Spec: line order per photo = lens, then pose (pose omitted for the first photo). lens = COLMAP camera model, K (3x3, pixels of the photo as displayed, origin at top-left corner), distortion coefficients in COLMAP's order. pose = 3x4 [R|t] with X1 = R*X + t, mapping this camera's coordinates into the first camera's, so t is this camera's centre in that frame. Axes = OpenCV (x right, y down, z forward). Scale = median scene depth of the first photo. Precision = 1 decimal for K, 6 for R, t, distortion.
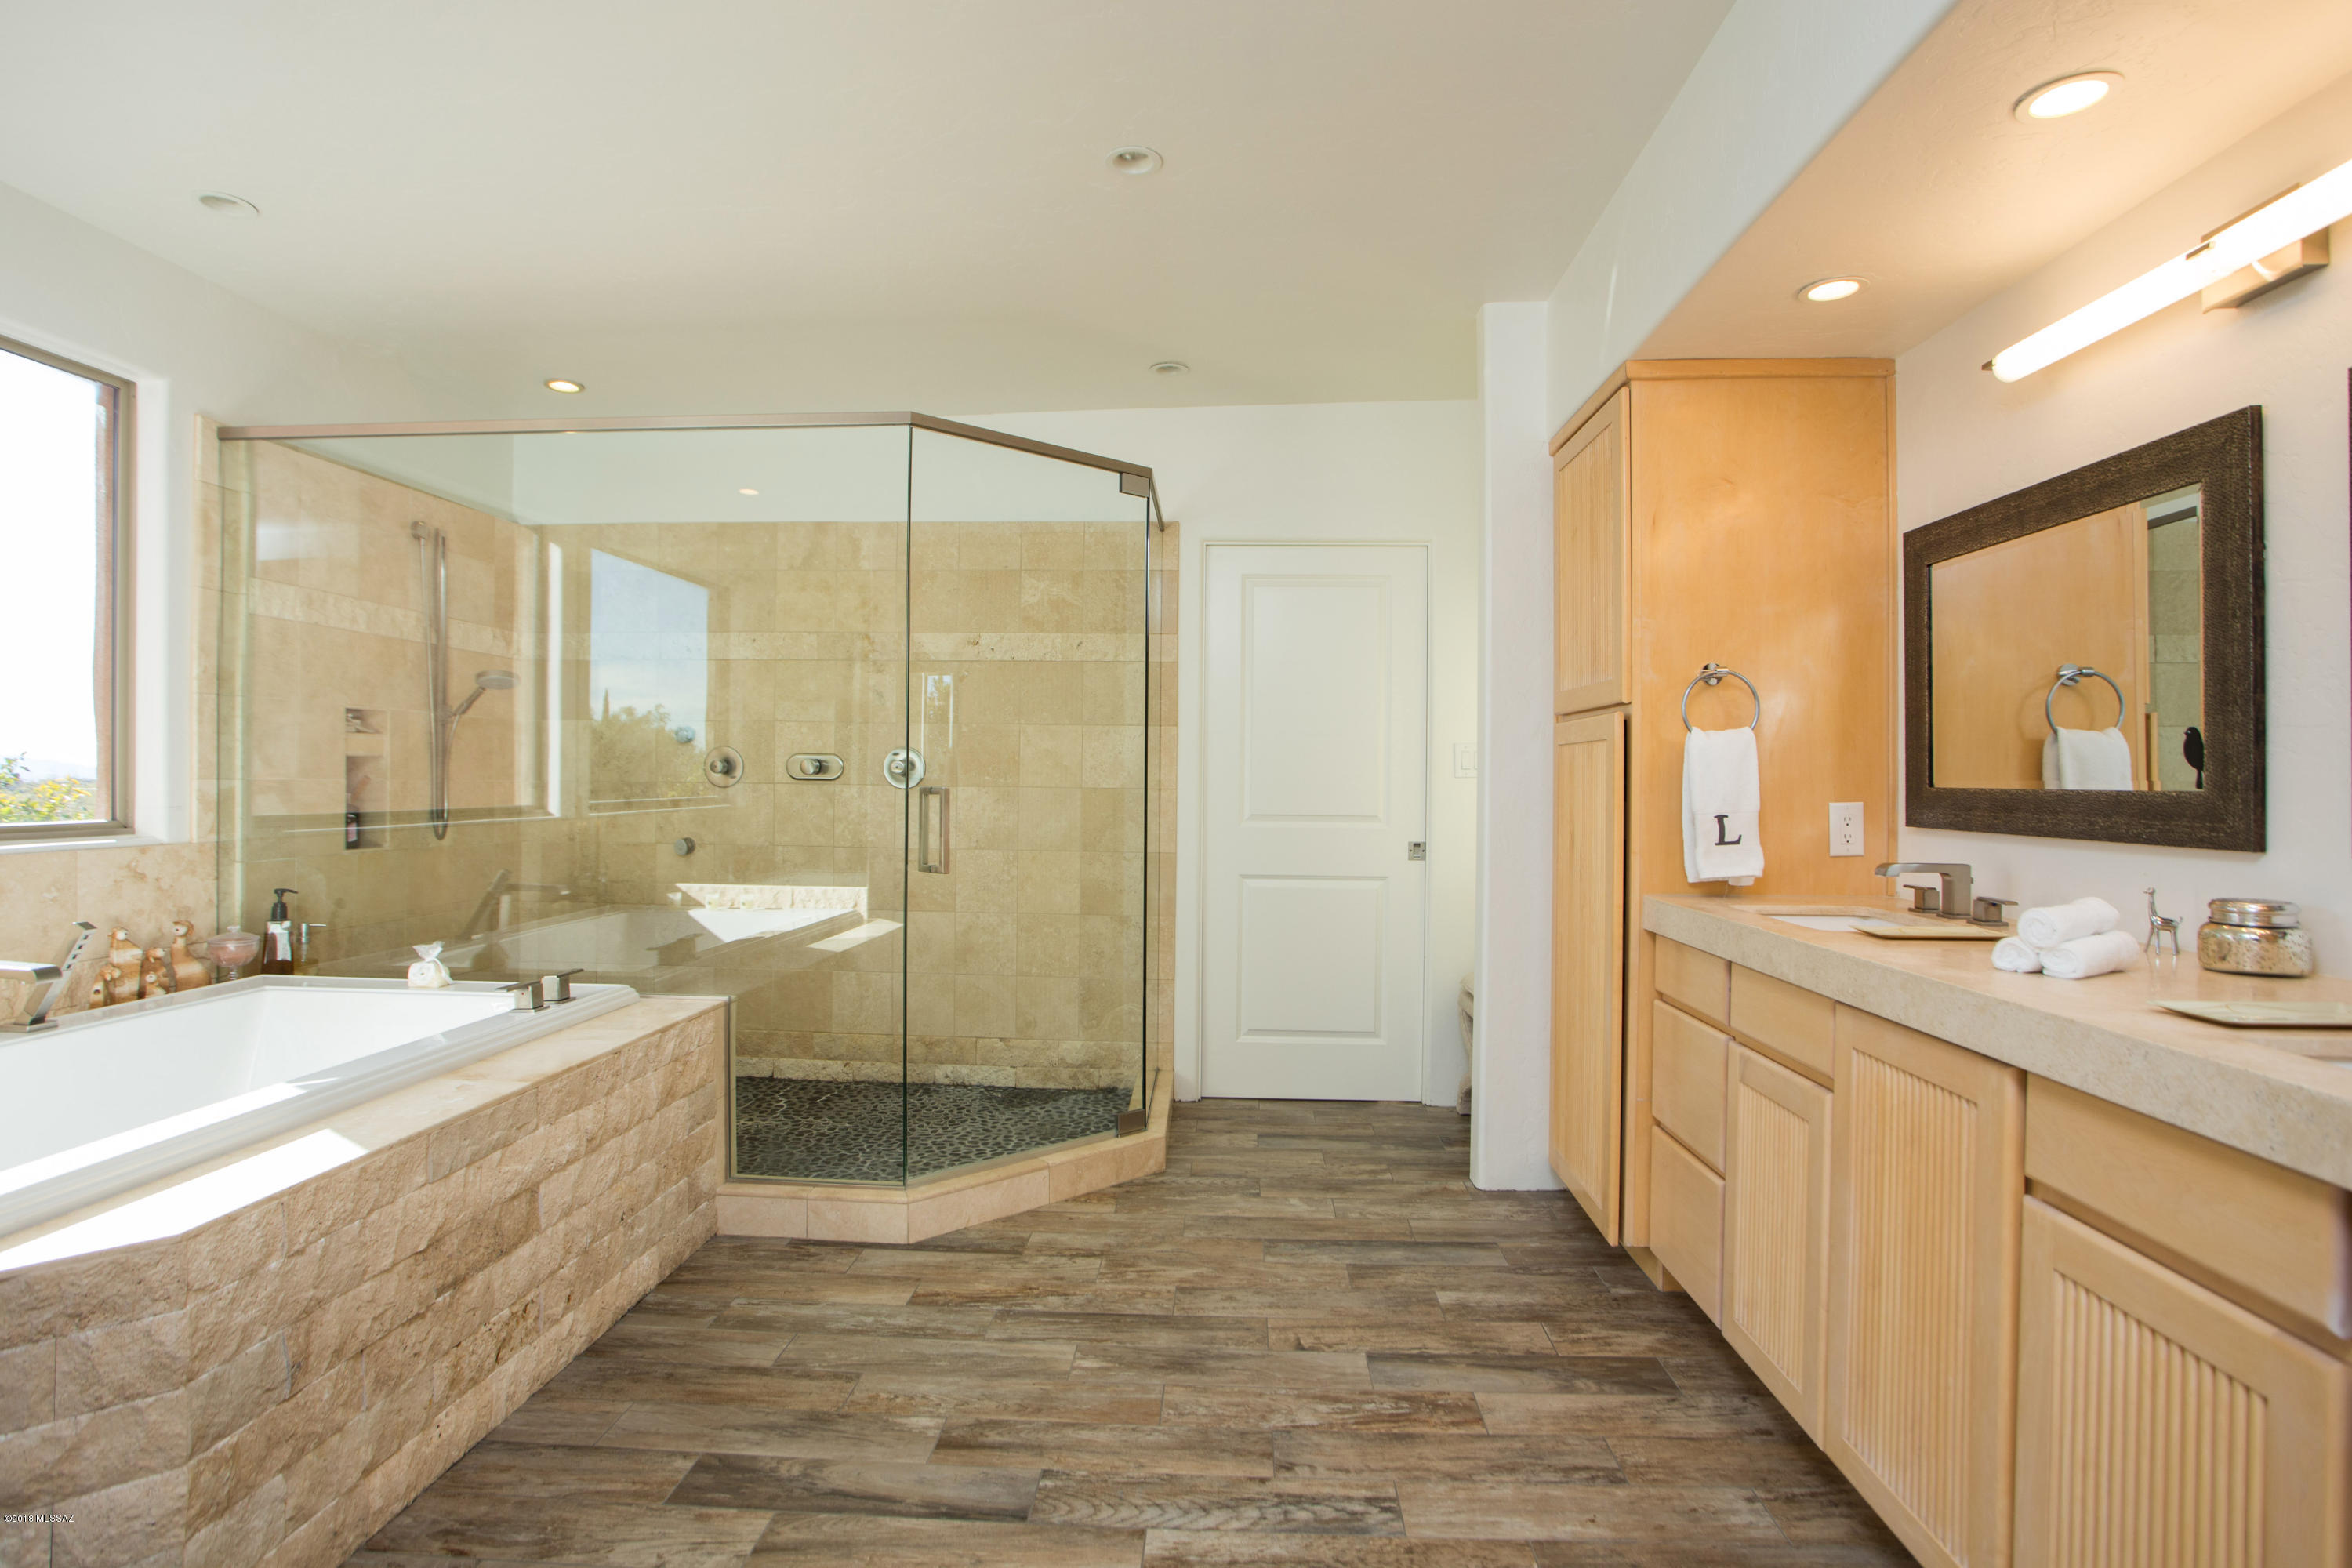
lens RADIAL K [[1200.9, 0, 1169.5], [0, 1200.9, 780.3], [0, 0, 1]] dist [0.002111, -0.001075]
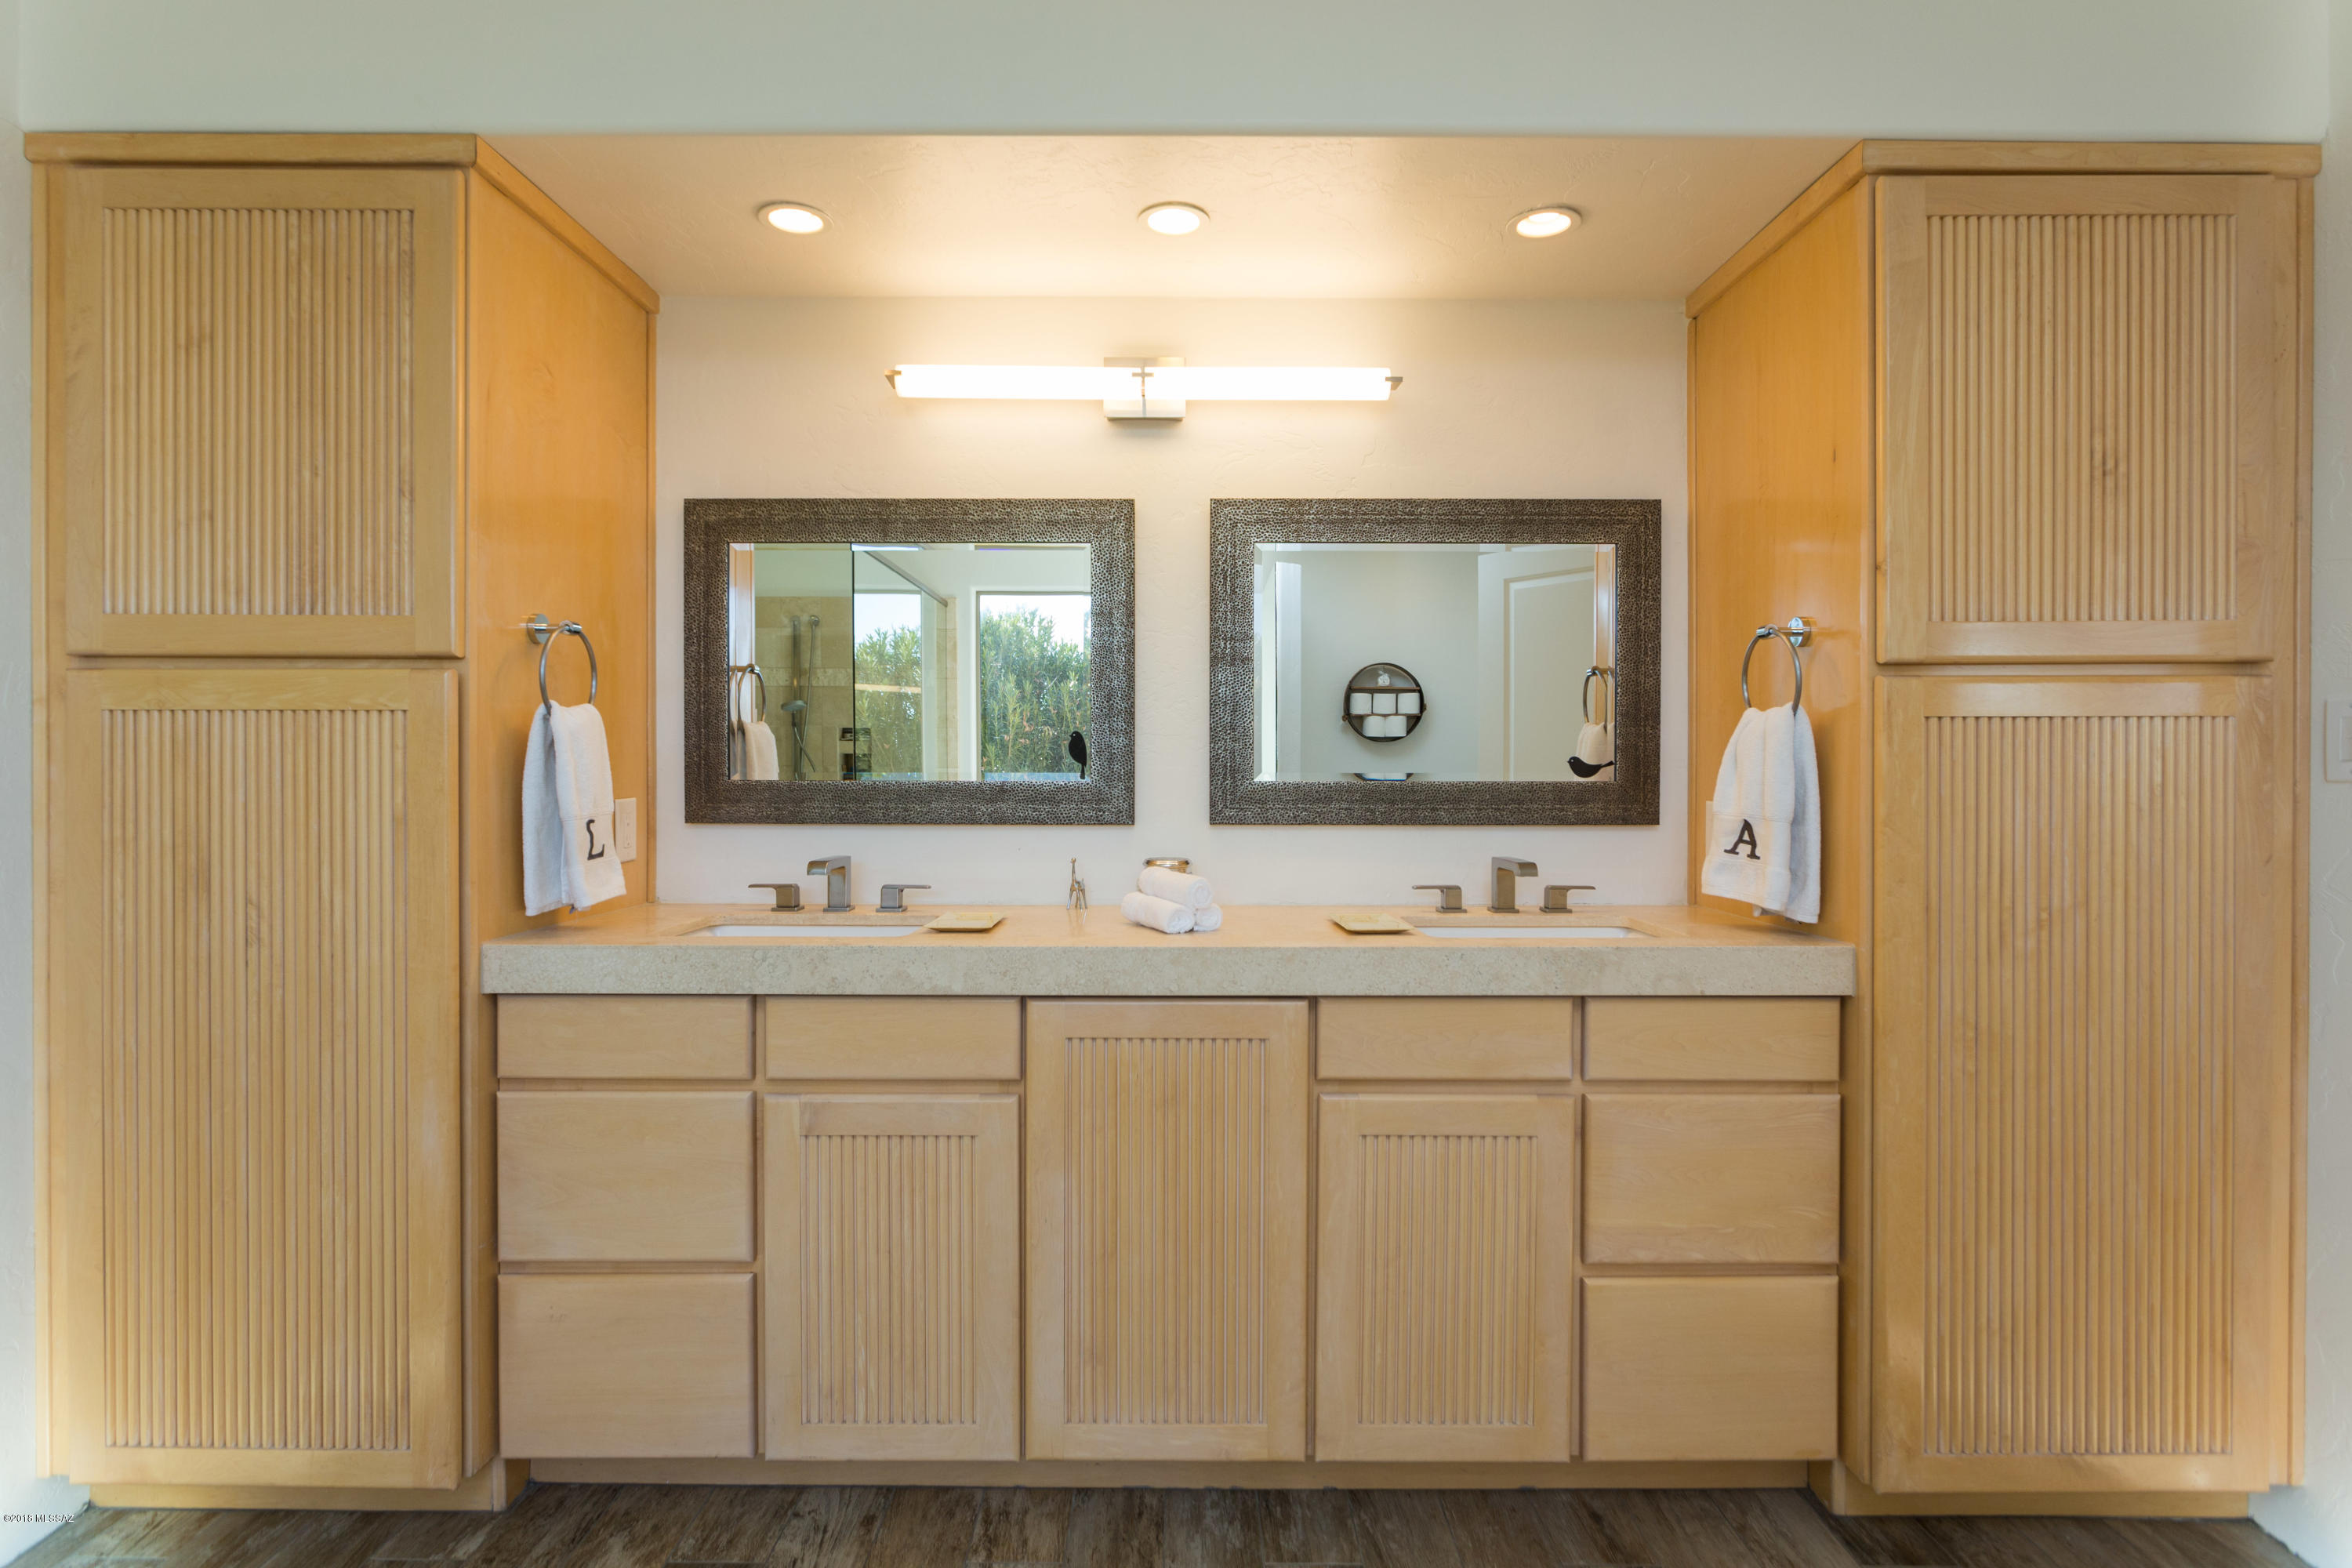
lens RADIAL K [[1200.9, 0, 1171.9], [0, 1200.9, 786.3], [0, 0, 1]] dist [0.002111, -0.001075]
pose [[-0.045316, -0.014005, 0.998875, -0.377022], [0.002341, 0.999897, 0.014125, -0.002416], [-0.998970, 0.002979, -0.045279, 0.817407]]
